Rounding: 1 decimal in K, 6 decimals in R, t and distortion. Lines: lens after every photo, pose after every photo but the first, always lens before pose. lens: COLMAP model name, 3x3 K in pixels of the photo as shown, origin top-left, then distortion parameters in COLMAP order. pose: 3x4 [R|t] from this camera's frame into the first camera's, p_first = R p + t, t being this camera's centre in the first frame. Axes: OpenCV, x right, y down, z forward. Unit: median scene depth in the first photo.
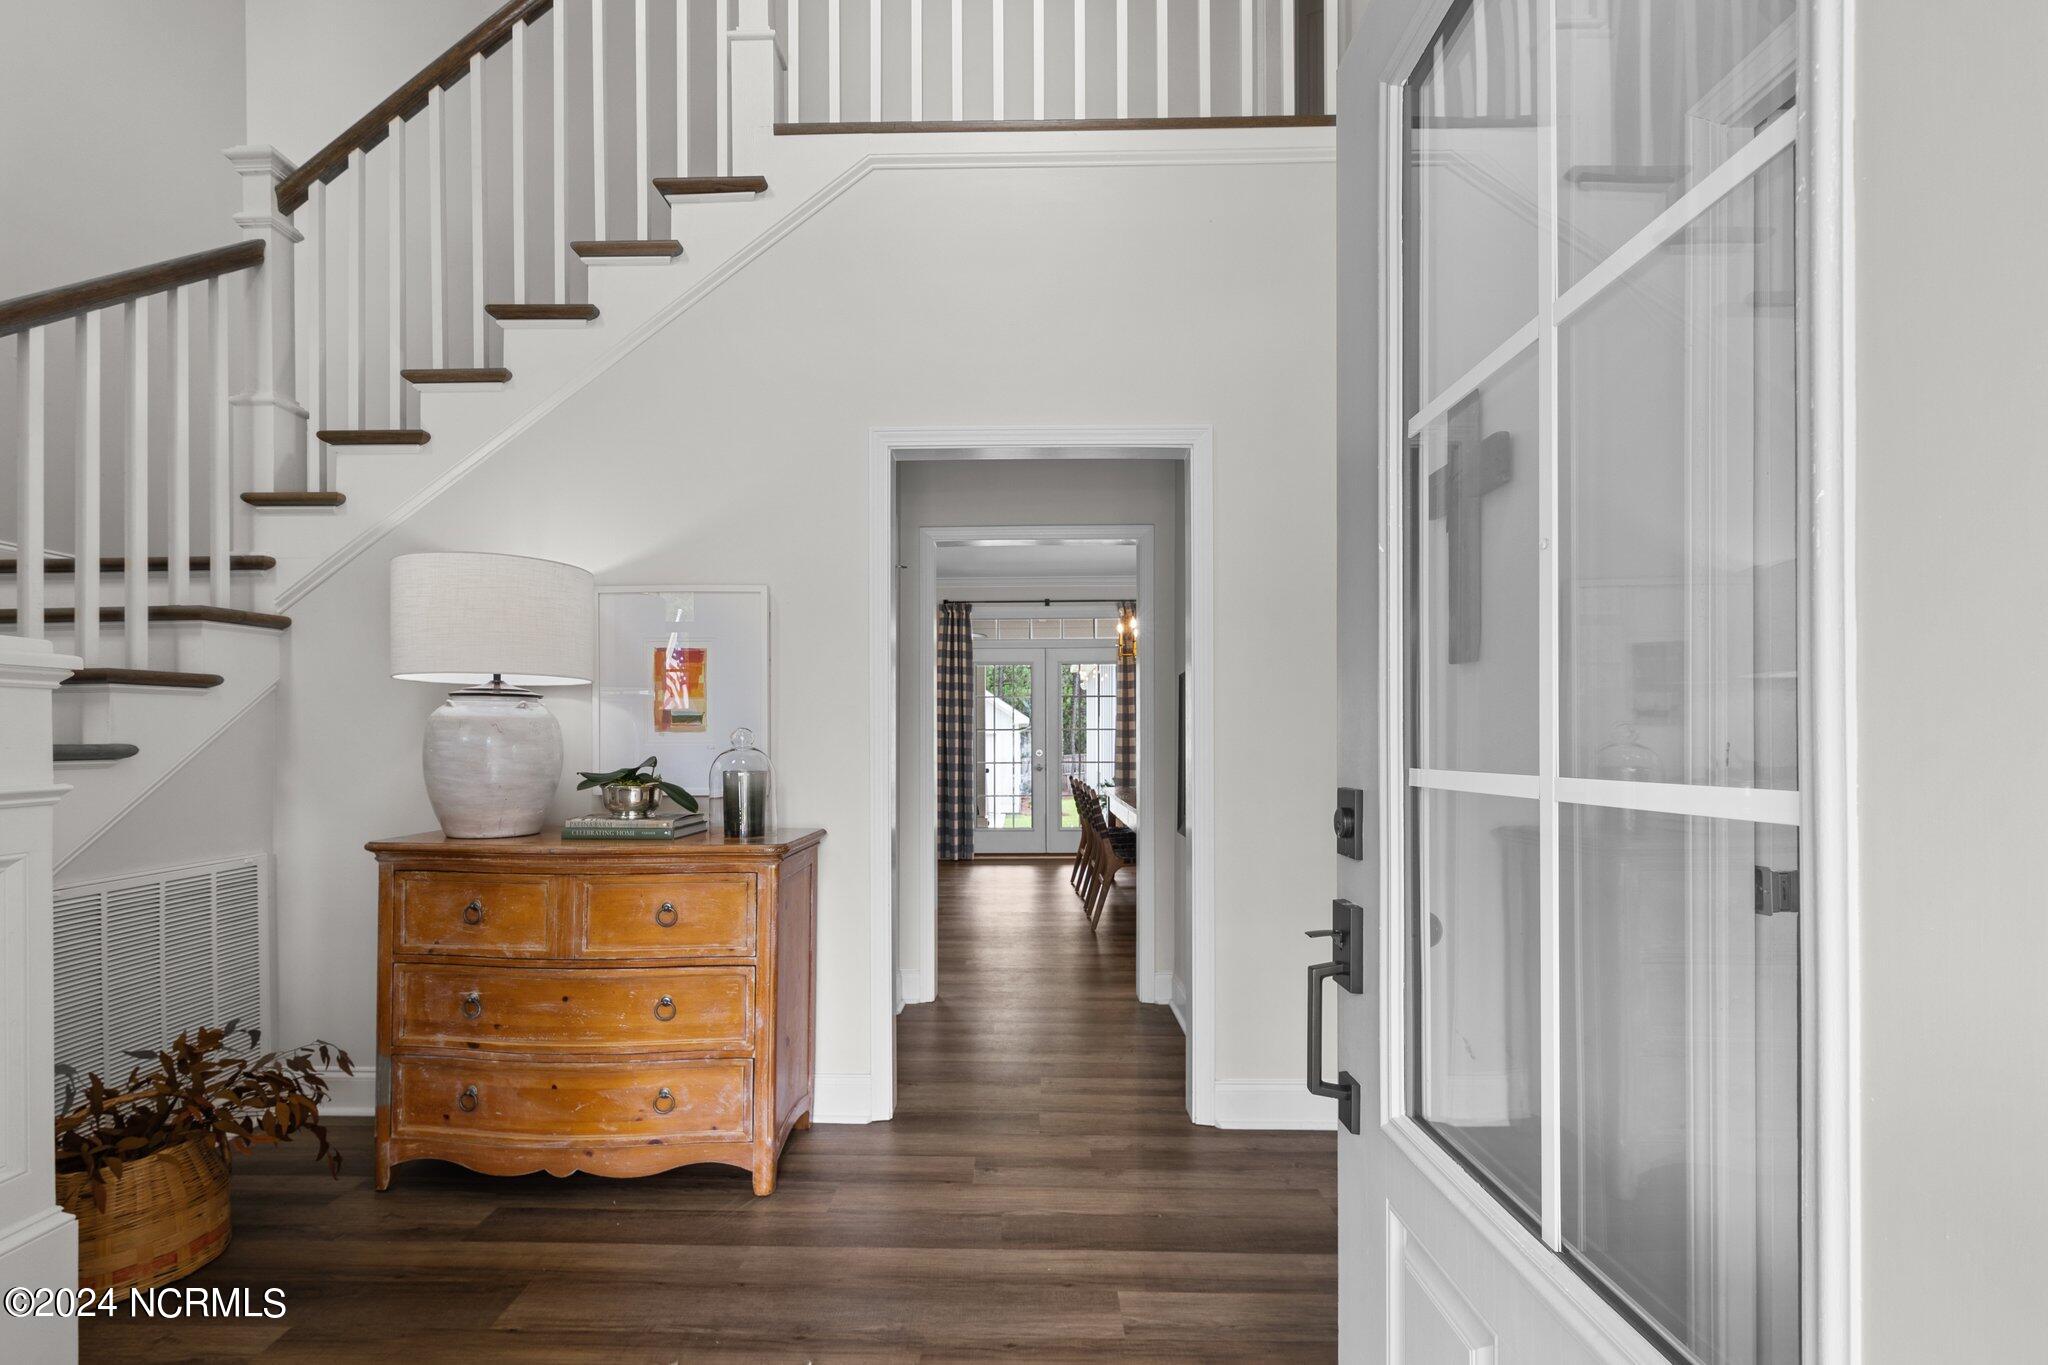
lens RADIAL K [[898.4, 0, 1018.1], [0, 898.4, 751.9], [0, 0, 1]] dist [-0.000227, -0.000304]
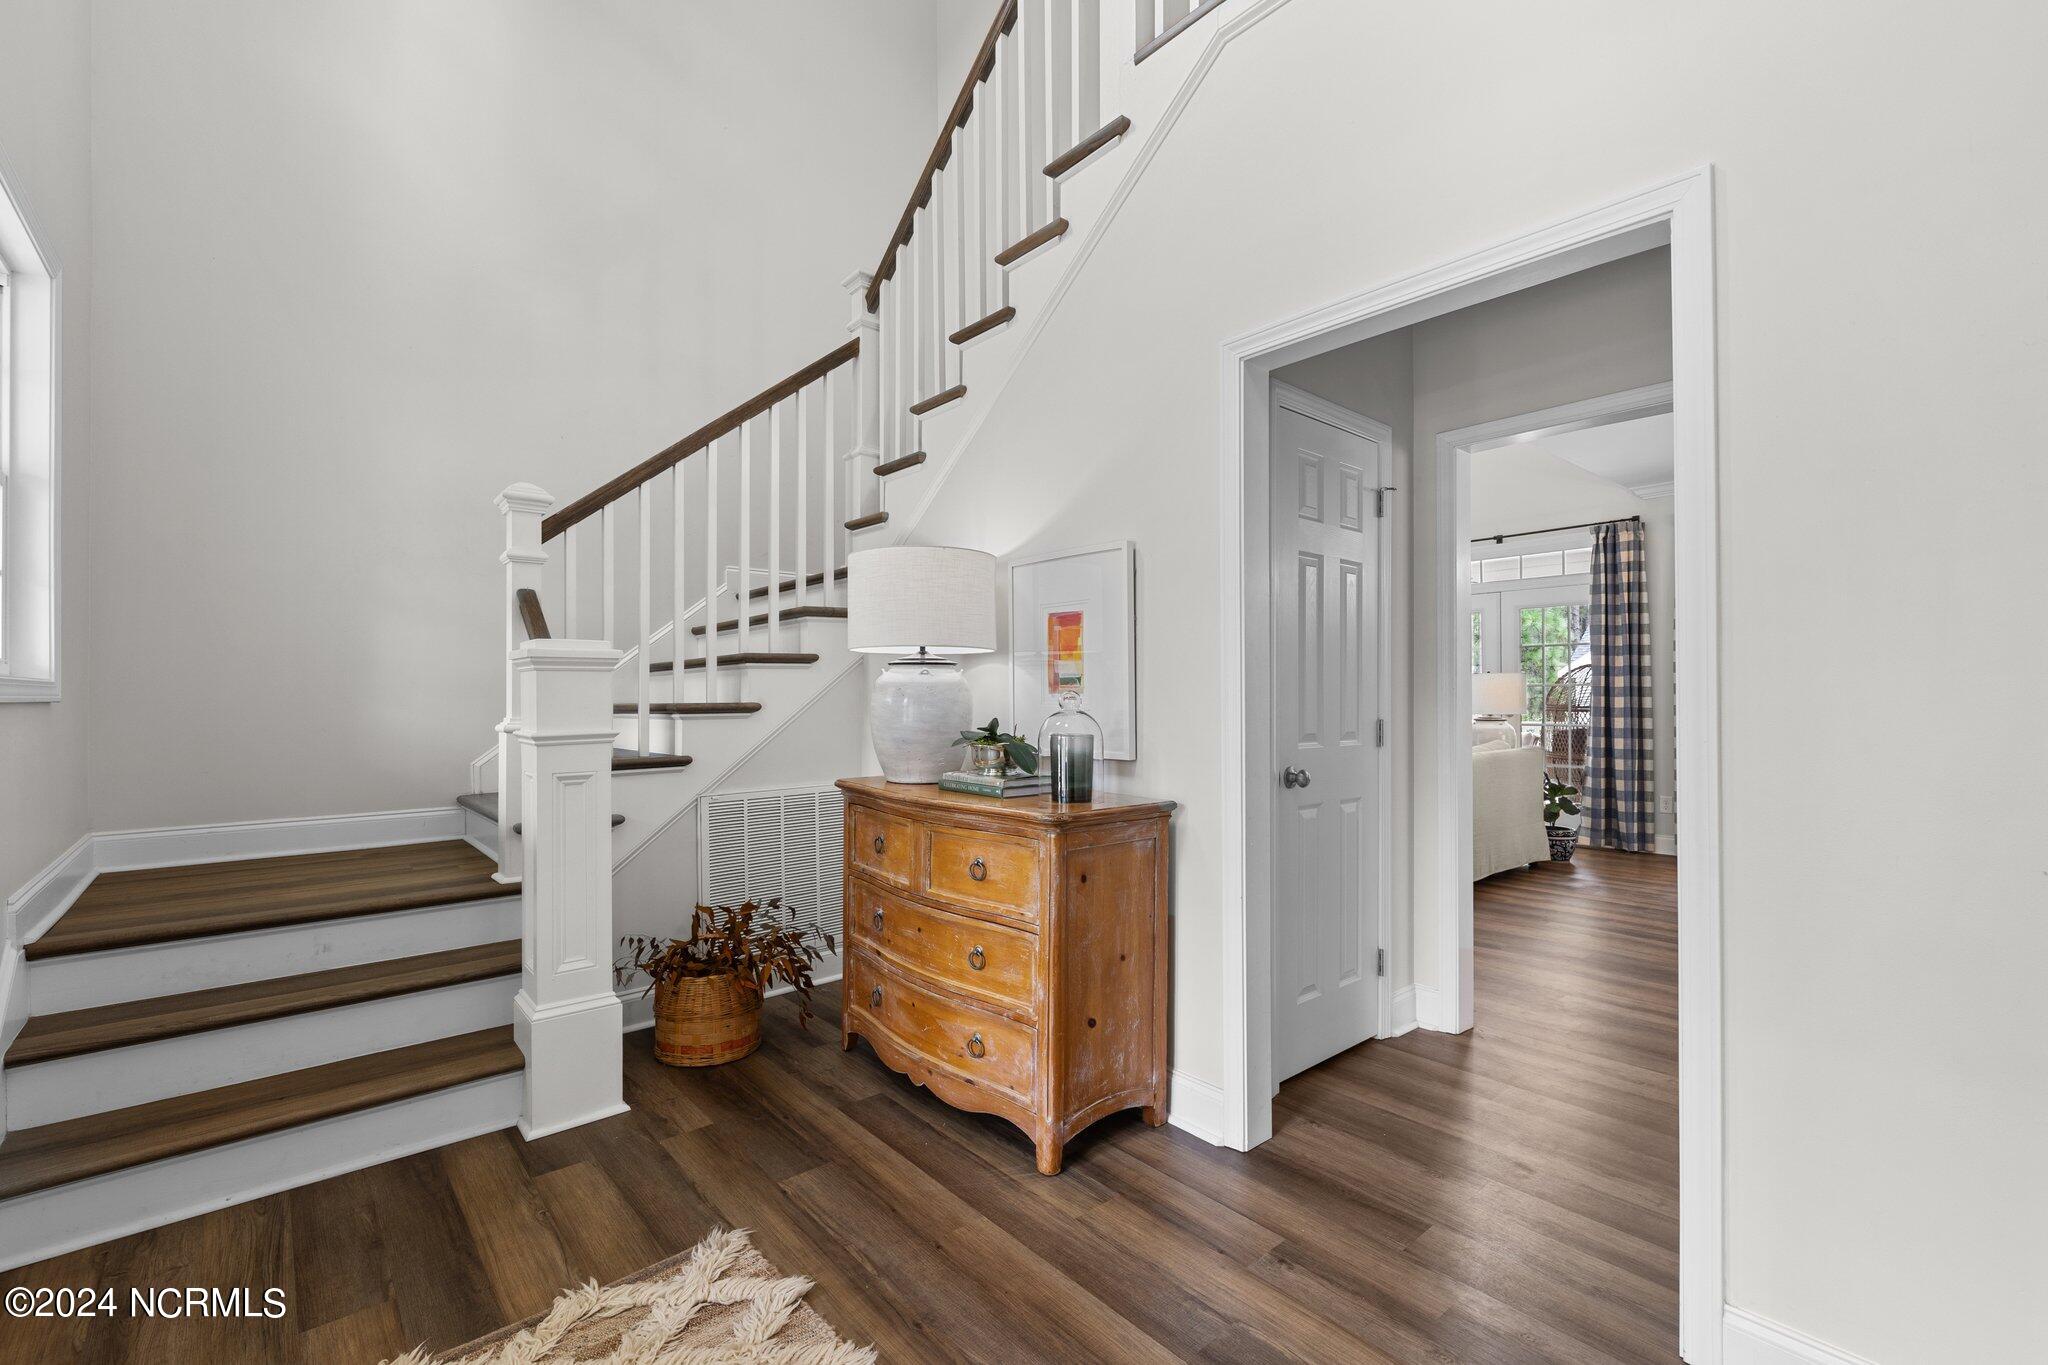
lens RADIAL K [[892.7, 0, 1009.4], [0, 892.7, 697.9], [0, 0, 1]] dist [0.000546, 0.000316]
pose [[0.653427, 0.004489, -0.756976, 0.420421], [-0.009300, 0.999955, -0.002098, -0.017900], [0.756933, 0.008411, 0.653439, 0.337977]]
